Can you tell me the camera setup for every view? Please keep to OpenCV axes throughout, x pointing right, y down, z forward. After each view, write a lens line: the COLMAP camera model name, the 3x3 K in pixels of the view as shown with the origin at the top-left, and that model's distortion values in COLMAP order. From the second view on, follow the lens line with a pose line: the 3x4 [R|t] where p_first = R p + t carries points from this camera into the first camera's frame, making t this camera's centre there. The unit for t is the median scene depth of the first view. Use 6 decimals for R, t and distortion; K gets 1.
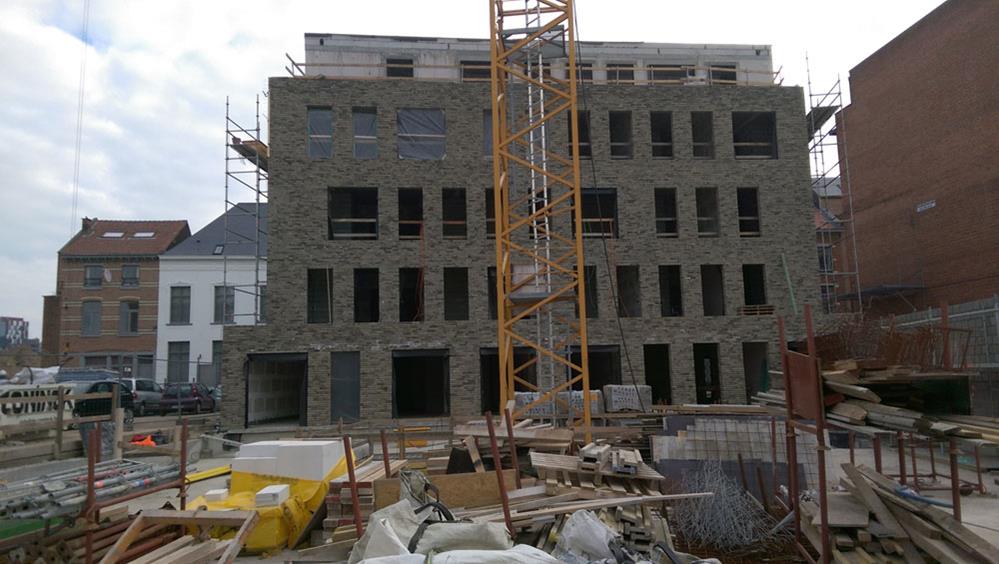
lens RADIAL K [[682.2, 0, 499.5], [0, 682.2, 282.0], [0, 0, 1]] dist [0.101192, -0.143113]
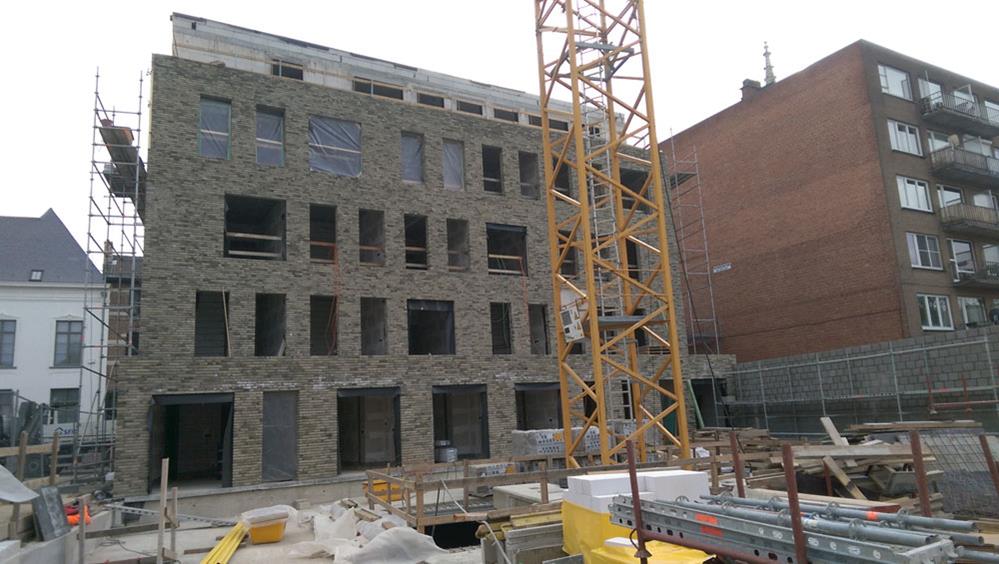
lens RADIAL K [[682.2, 0, 499.5], [0, 682.2, 282.0], [0, 0, 1]] dist [0.101192, -0.143113]
pose [[0.915371, 0.055095, 0.398825, -0.272337], [-0.023439, 0.996205, -0.083823, 0.029402], [-0.401930, 0.067380, 0.913188, 0.115622]]
